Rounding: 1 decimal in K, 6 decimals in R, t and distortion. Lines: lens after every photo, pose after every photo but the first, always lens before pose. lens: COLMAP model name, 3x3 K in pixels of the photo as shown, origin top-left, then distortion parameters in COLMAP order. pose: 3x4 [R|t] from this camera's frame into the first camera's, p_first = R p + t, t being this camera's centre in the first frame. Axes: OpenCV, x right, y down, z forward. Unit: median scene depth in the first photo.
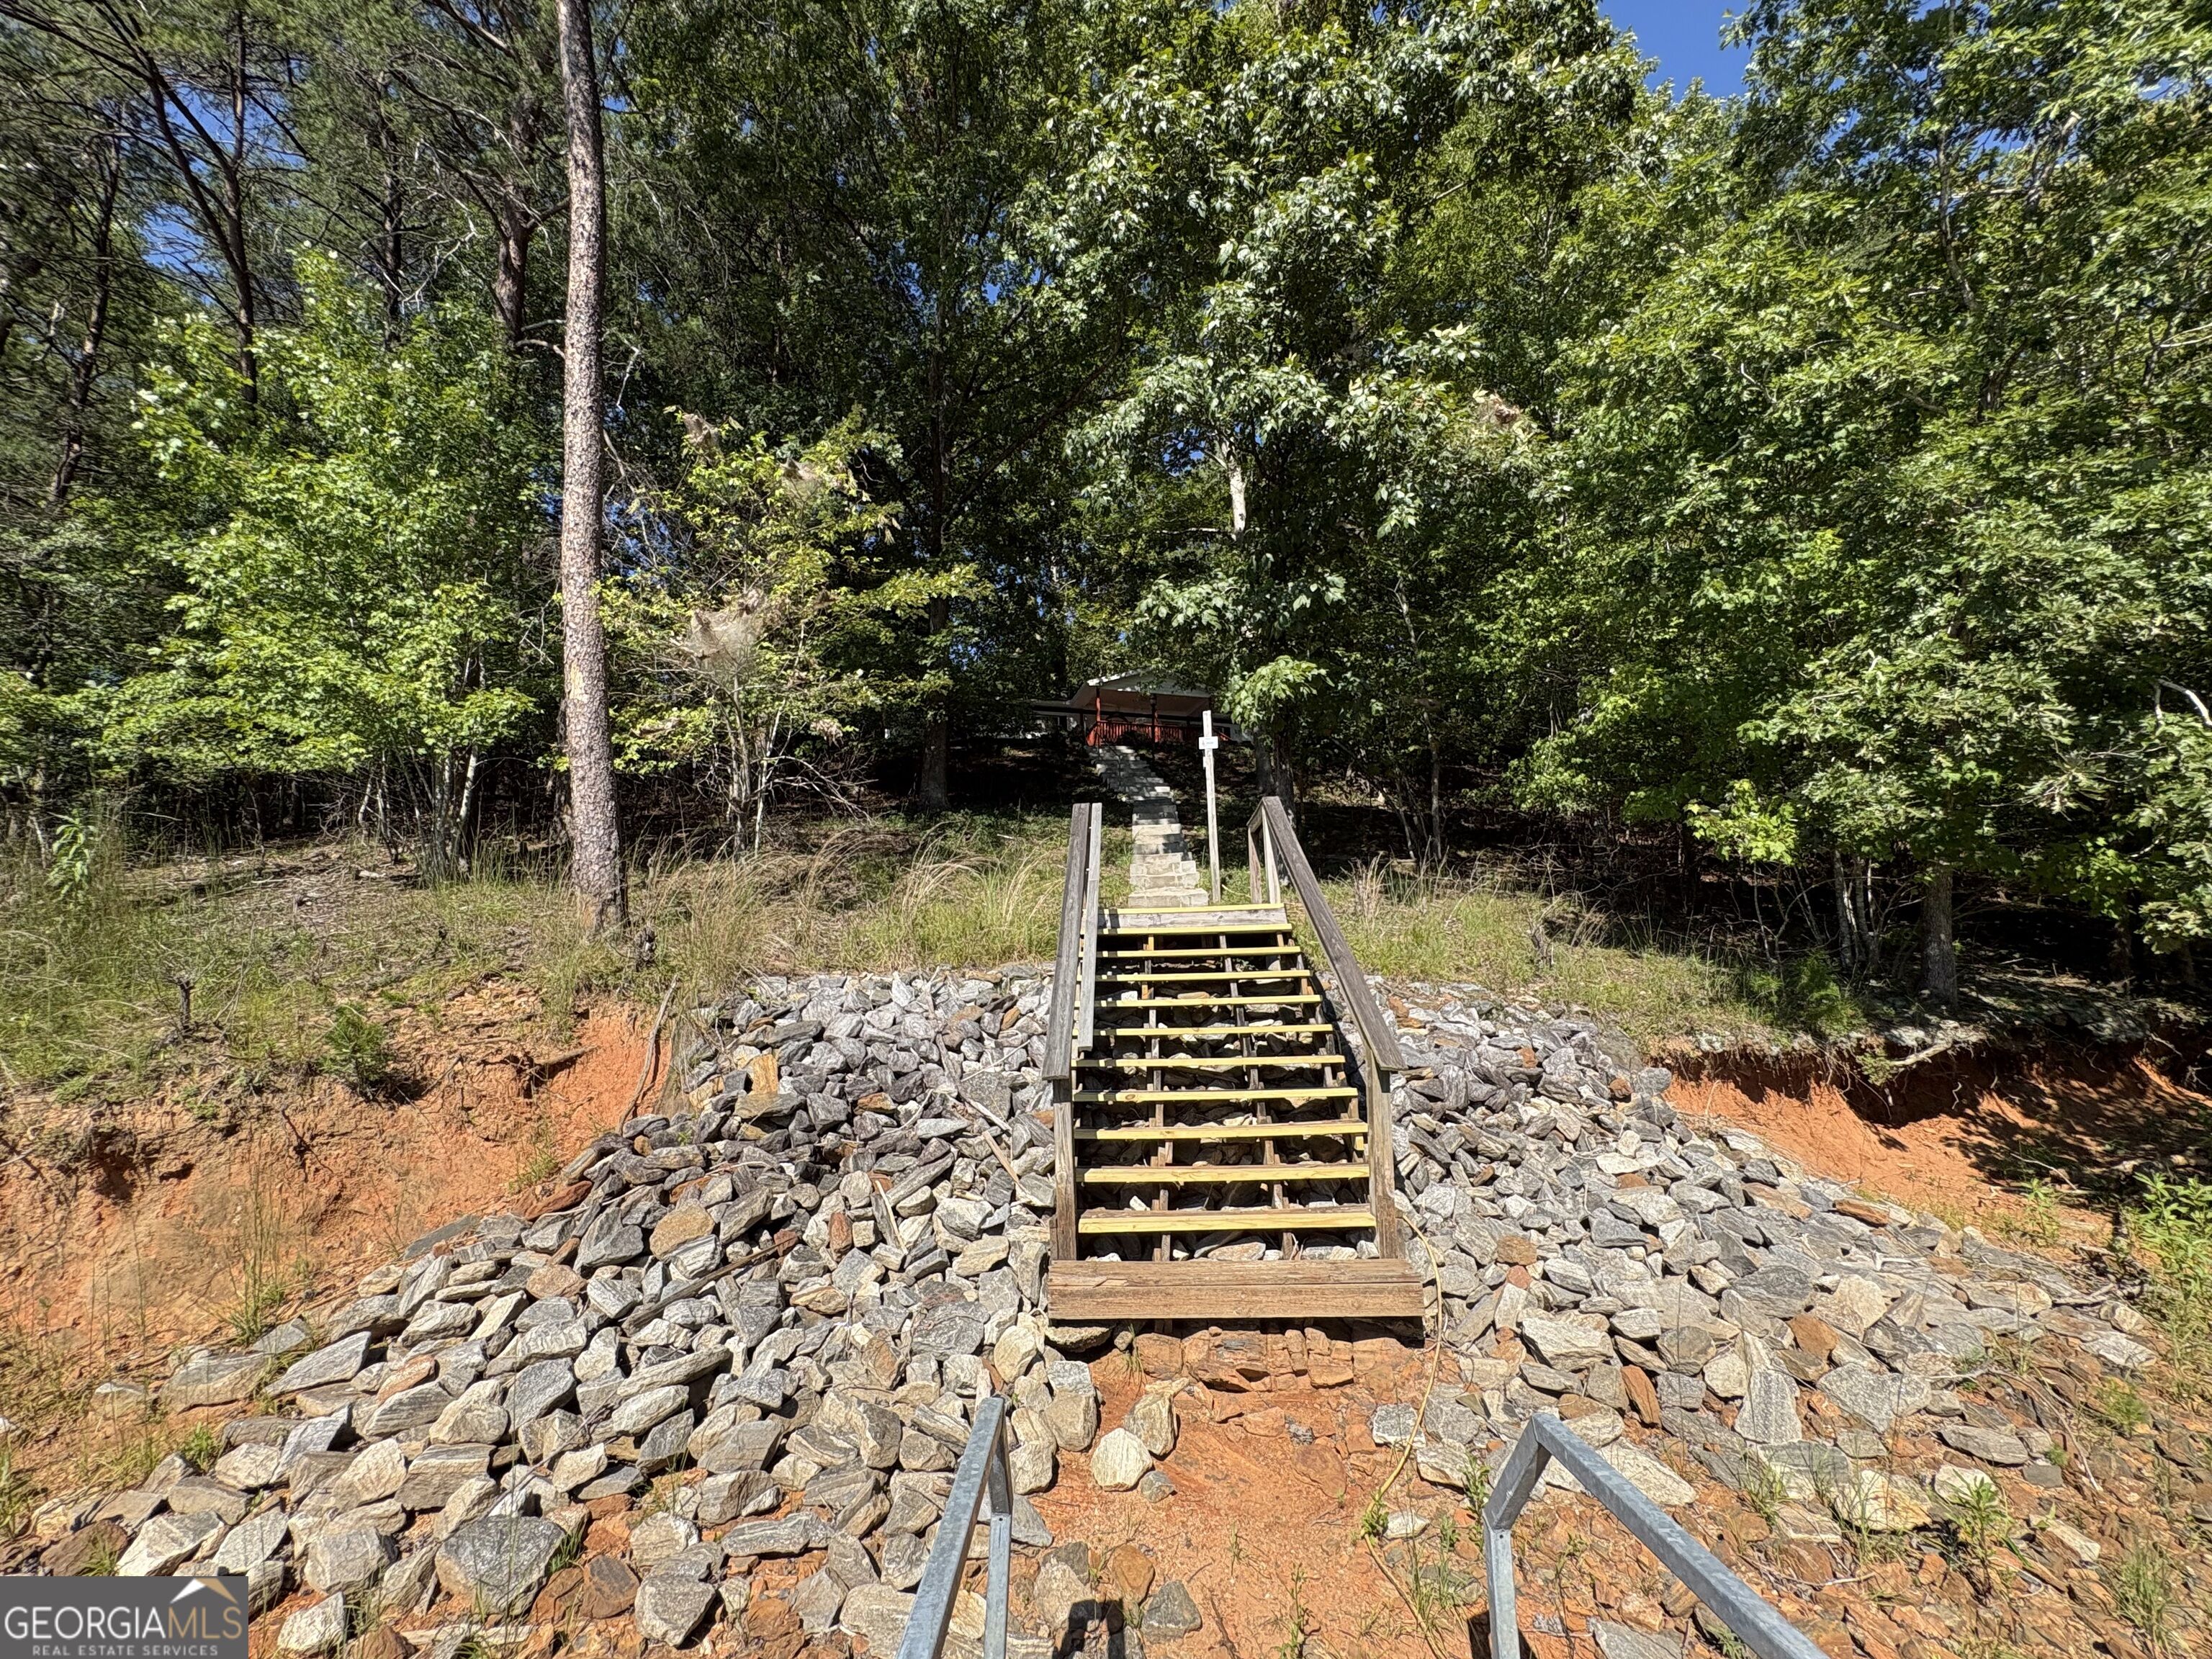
lens RADIAL K [[880.8, 0, 1106.0], [0, 880.8, 829.5], [0, 0, 1]] dist [0.002095, 0.000132]
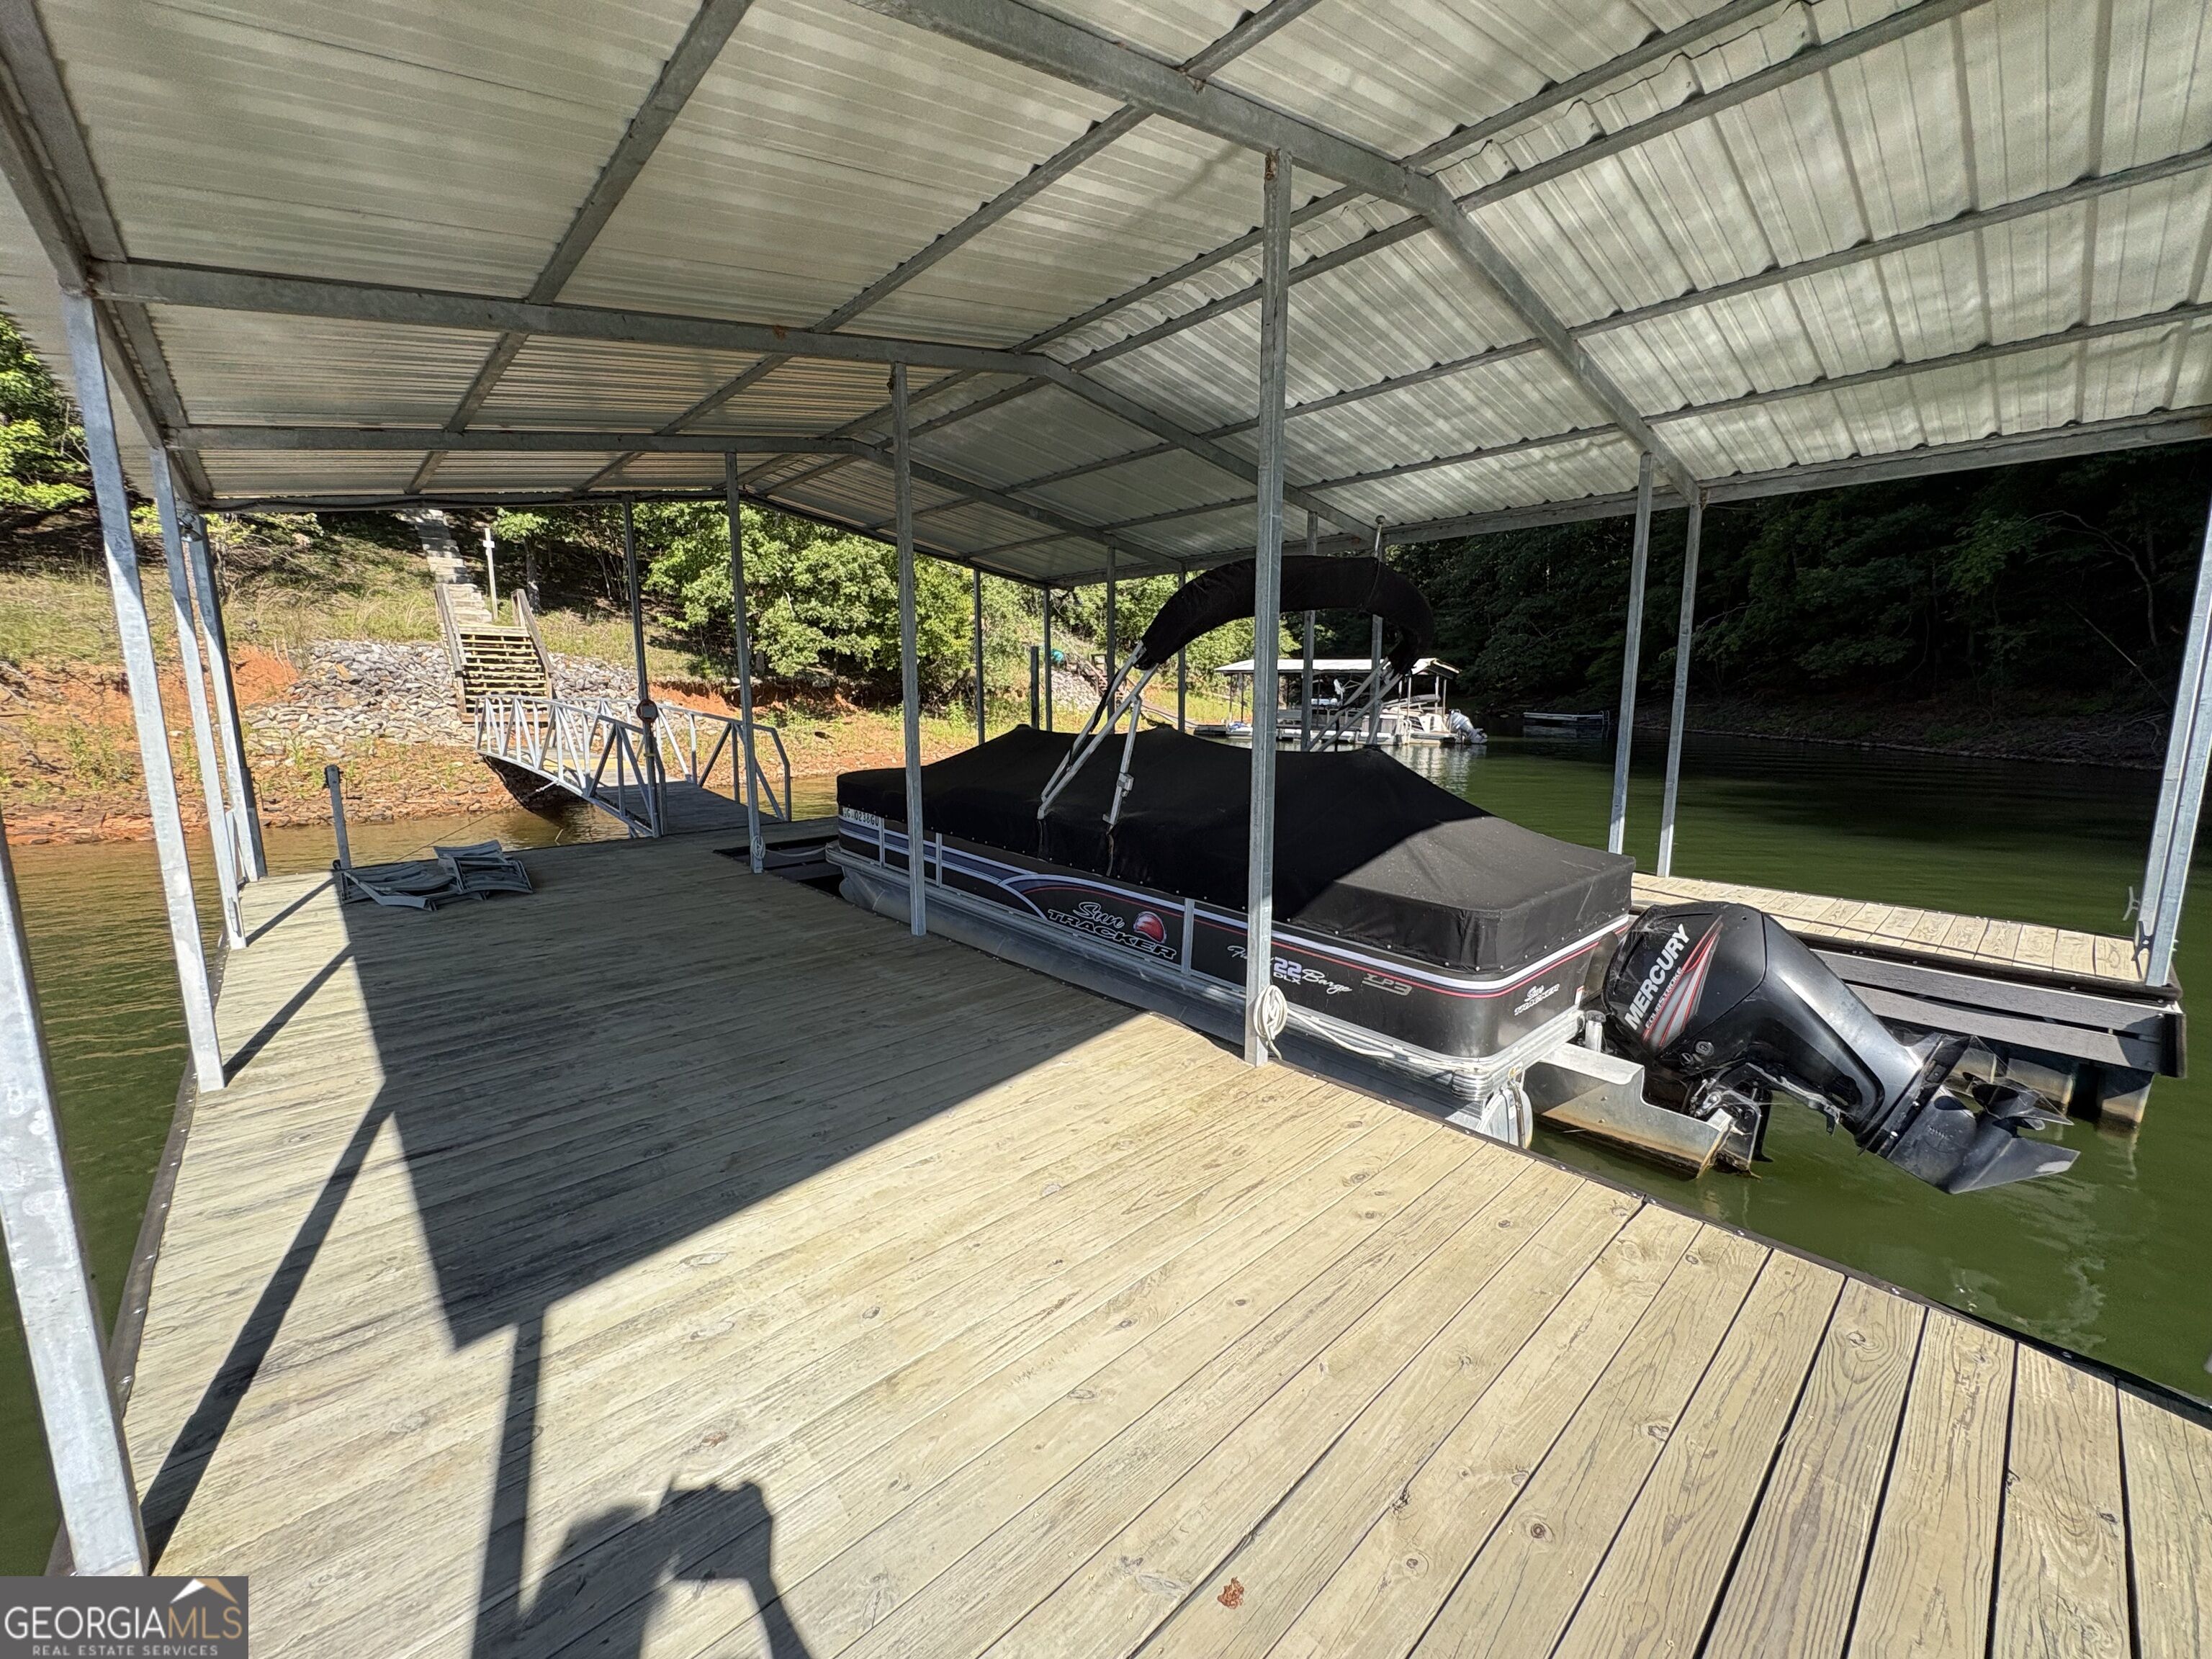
lens RADIAL K [[880.8, 0, 1106.0], [0, 880.8, 829.5], [0, 0, 1]] dist [0.002095, 0.000132]
pose [[0.740705, -0.074688, 0.667666, -0.407844], [-0.149631, 0.950499, 0.272327, -0.389418], [-0.654956, -0.301617, 0.692863, -2.684339]]
